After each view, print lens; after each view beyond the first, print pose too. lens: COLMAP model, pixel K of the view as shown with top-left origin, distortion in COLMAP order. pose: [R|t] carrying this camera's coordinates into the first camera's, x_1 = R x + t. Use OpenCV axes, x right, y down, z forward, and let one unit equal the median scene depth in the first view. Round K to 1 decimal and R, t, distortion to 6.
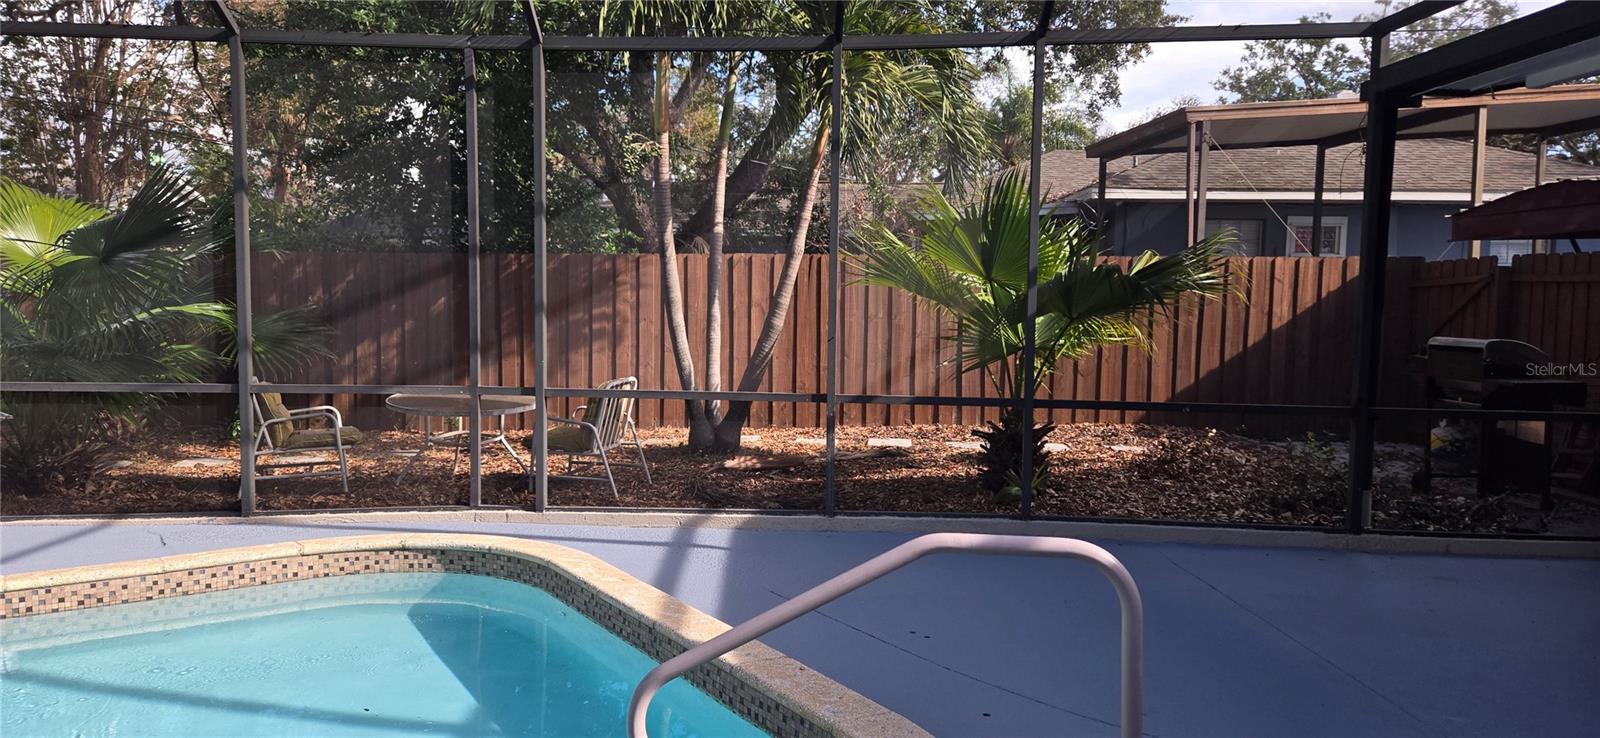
lens RADIAL K [[1043.2, 0, 792.6], [0, 1043.2, 369.3], [0, 0, 1]] dist [0.054132, -0.053097]
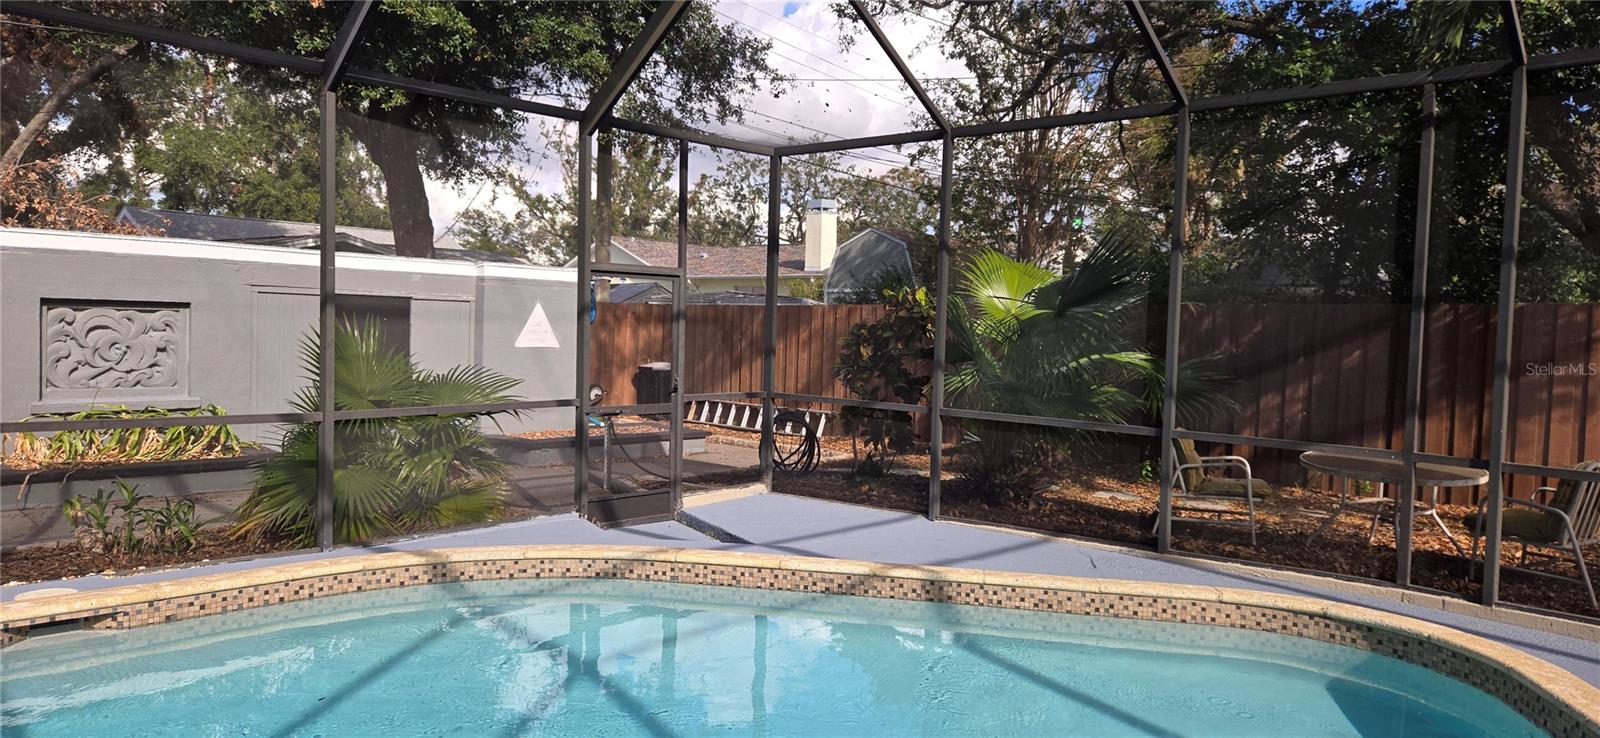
lens RADIAL K [[1043.2, 0, 792.6], [0, 1043.2, 369.3], [0, 0, 1]] dist [0.054132, -0.053097]
pose [[0.706311, 0.039589, -0.706794, -0.037084], [-0.071190, 0.997346, -0.015278, -0.003182], [0.704313, 0.061108, 0.707254, -0.025010]]
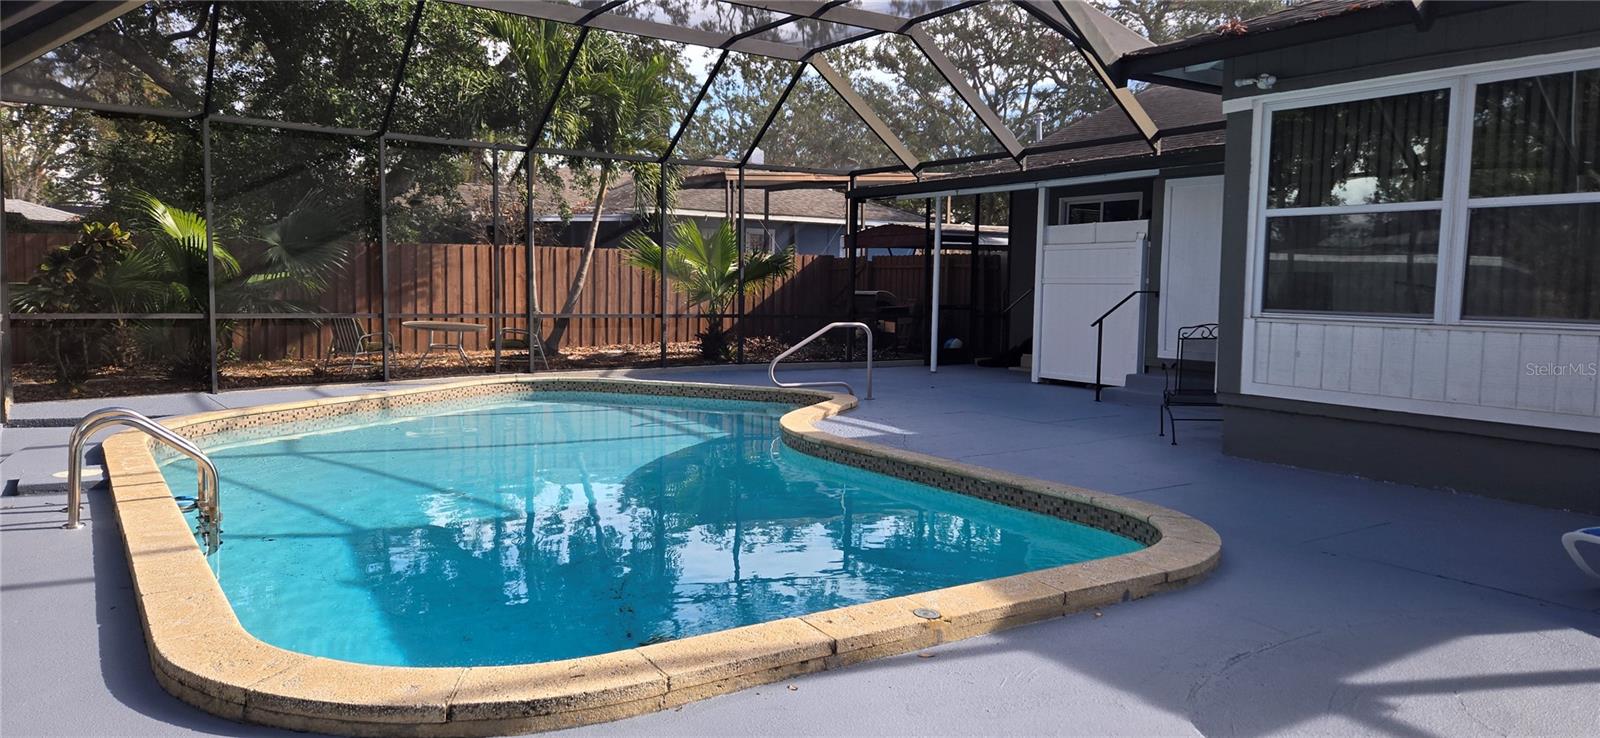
lens RADIAL K [[1043.2, 0, 792.6], [0, 1043.2, 369.3], [0, 0, 1]] dist [0.054132, -0.053097]
pose [[0.831493, -0.045749, 0.553648, -0.883676], [0.035932, 0.998945, 0.028580, 0.079632], [-0.554371, -0.003870, 0.832260, -0.947515]]
